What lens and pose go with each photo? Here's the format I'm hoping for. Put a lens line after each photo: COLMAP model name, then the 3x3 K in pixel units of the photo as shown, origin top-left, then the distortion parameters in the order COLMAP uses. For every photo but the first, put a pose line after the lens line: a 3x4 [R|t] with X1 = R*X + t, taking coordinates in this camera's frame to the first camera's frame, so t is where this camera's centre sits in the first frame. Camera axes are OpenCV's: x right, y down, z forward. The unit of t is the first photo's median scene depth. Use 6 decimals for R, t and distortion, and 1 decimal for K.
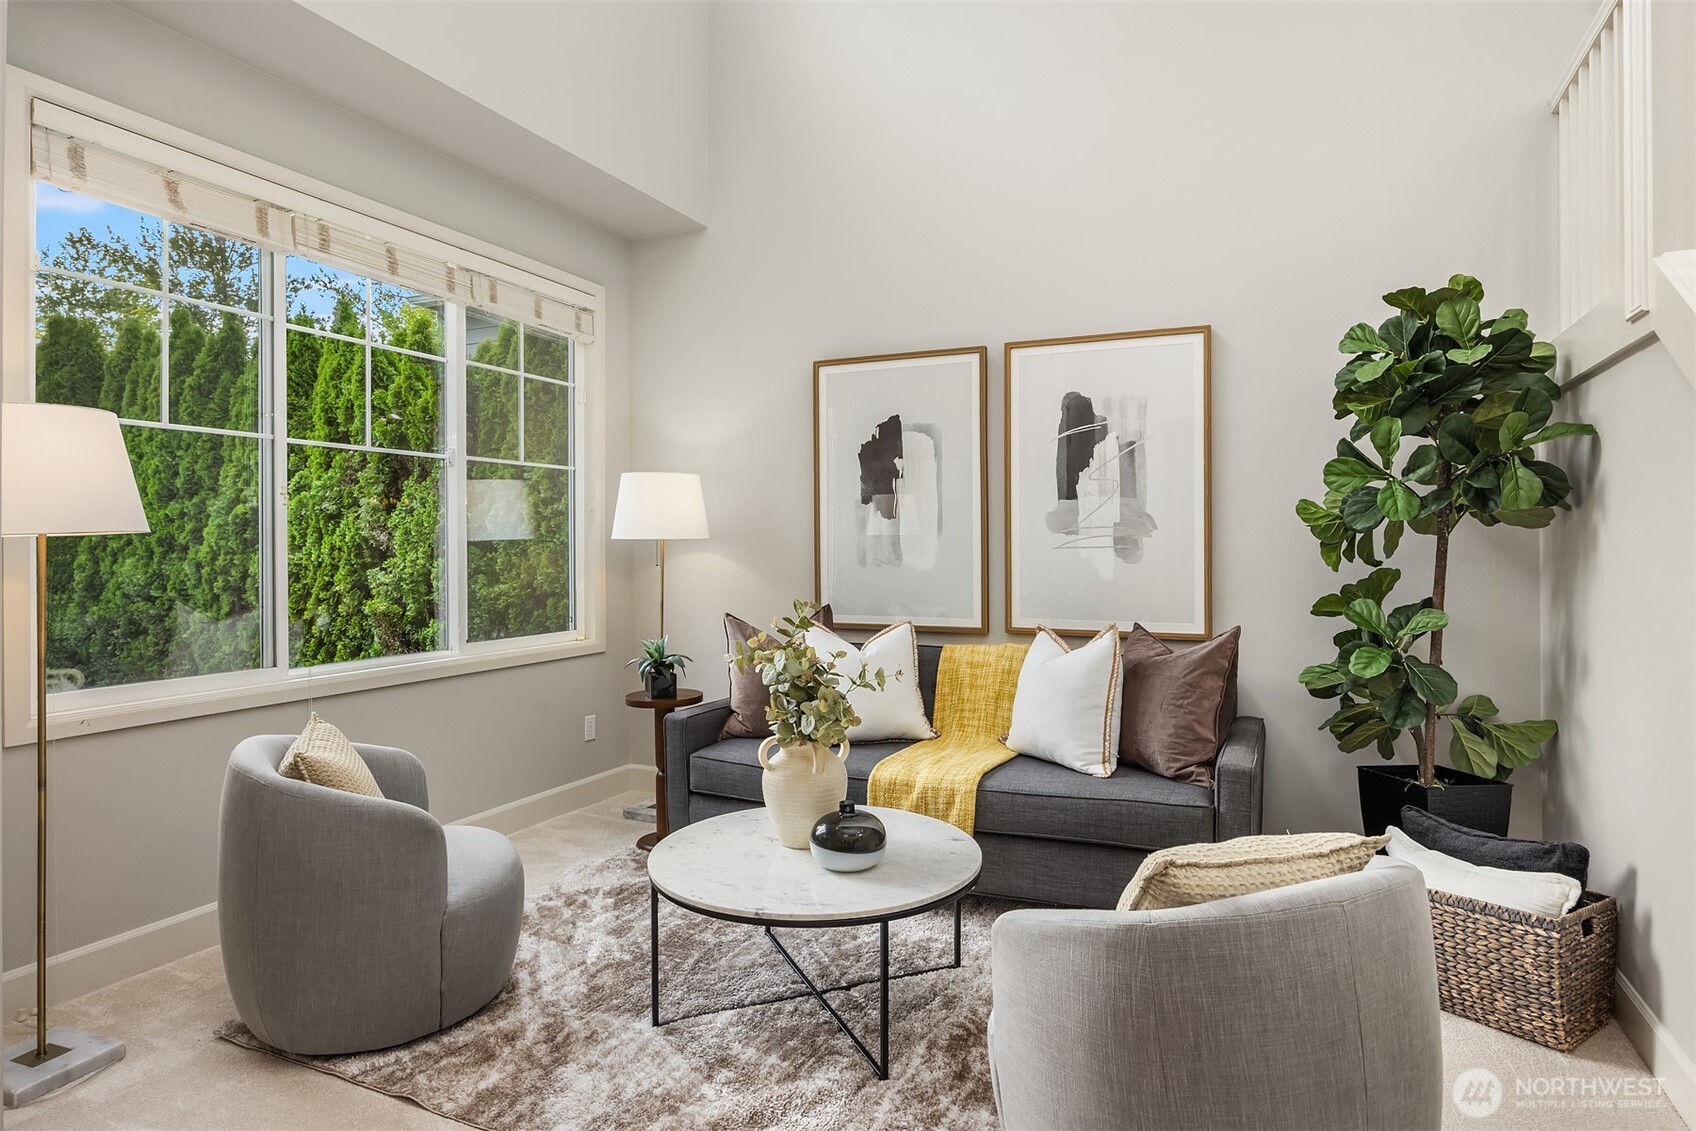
lens RADIAL K [[939.7, 0, 874.0], [0, 939.7, 543.4], [0, 0, 1]] dist [-0.016142, -0.000342]
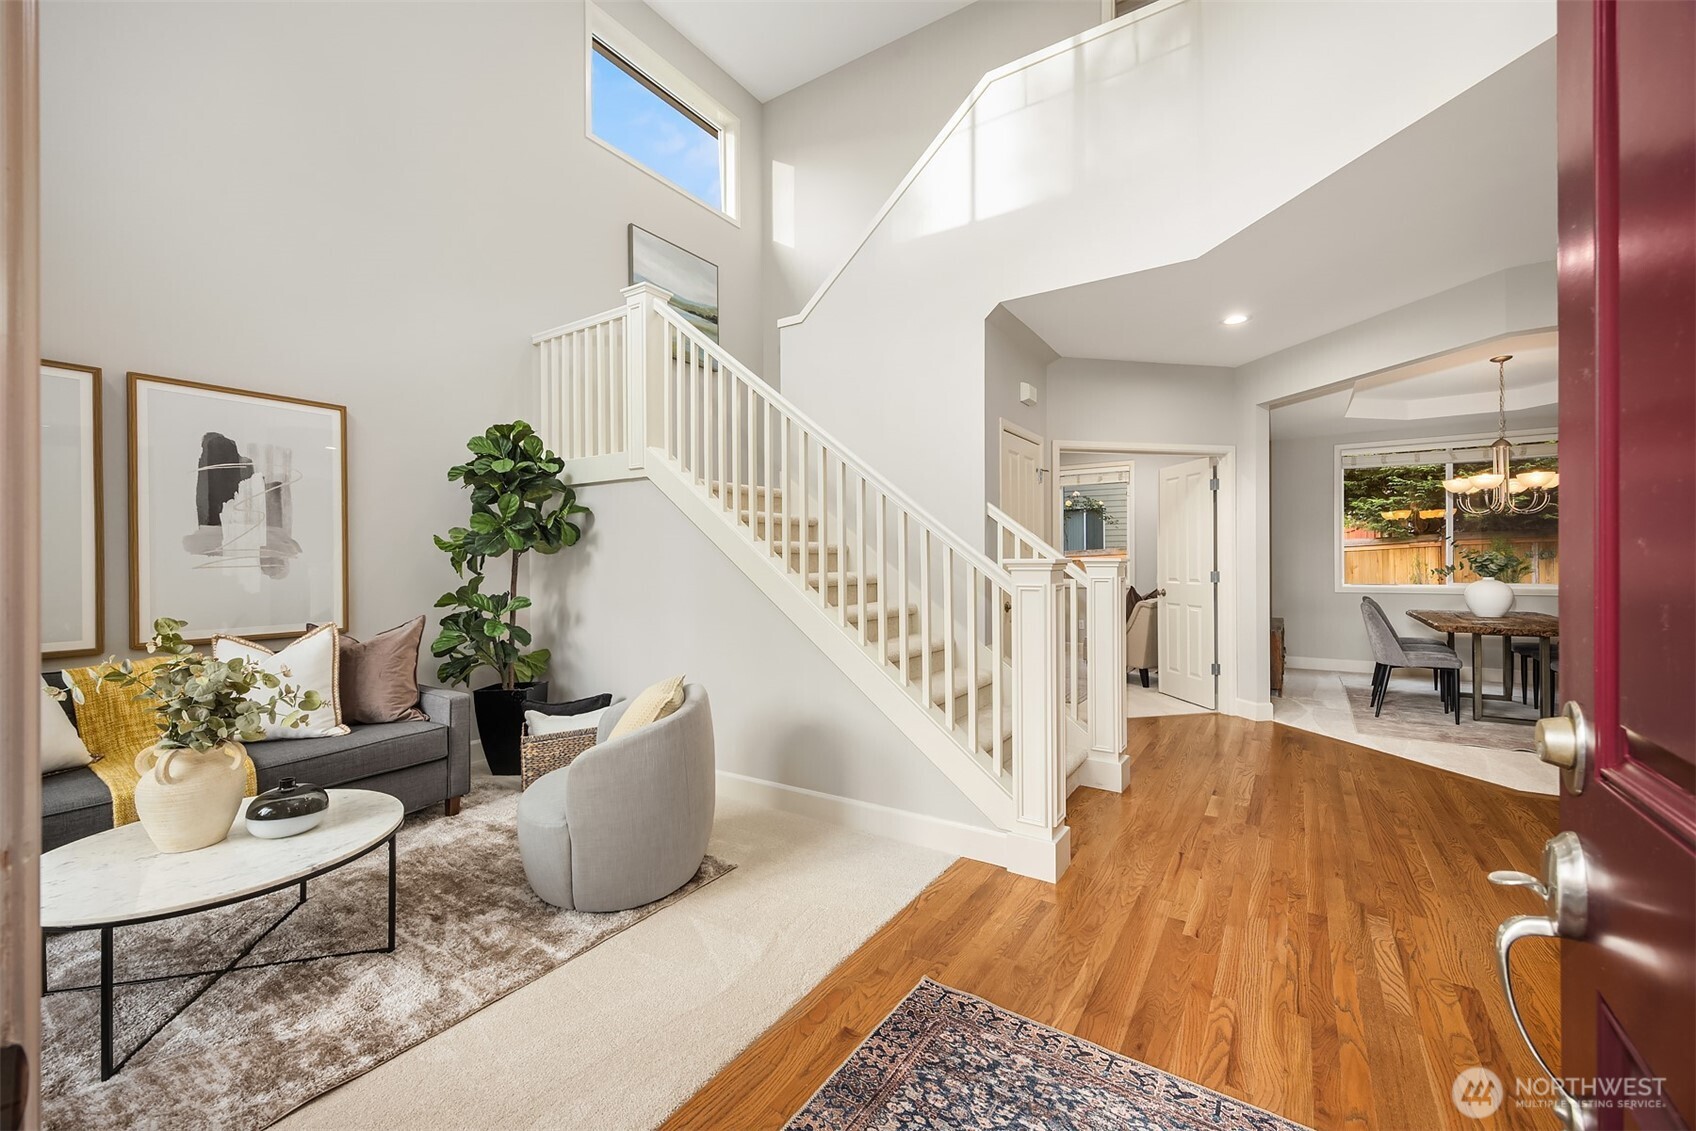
lens RADIAL K [[675.6, 0, 848.4], [0, 675.6, 560.0], [0, 0, 1]] dist [0.001185, 0.000055]
pose [[0.160398, -0.005193, 0.987039, -0.500724], [-0.000596, 0.999985, 0.005358, -0.009146], [-0.987052, -0.001447, 0.160392, 0.094504]]
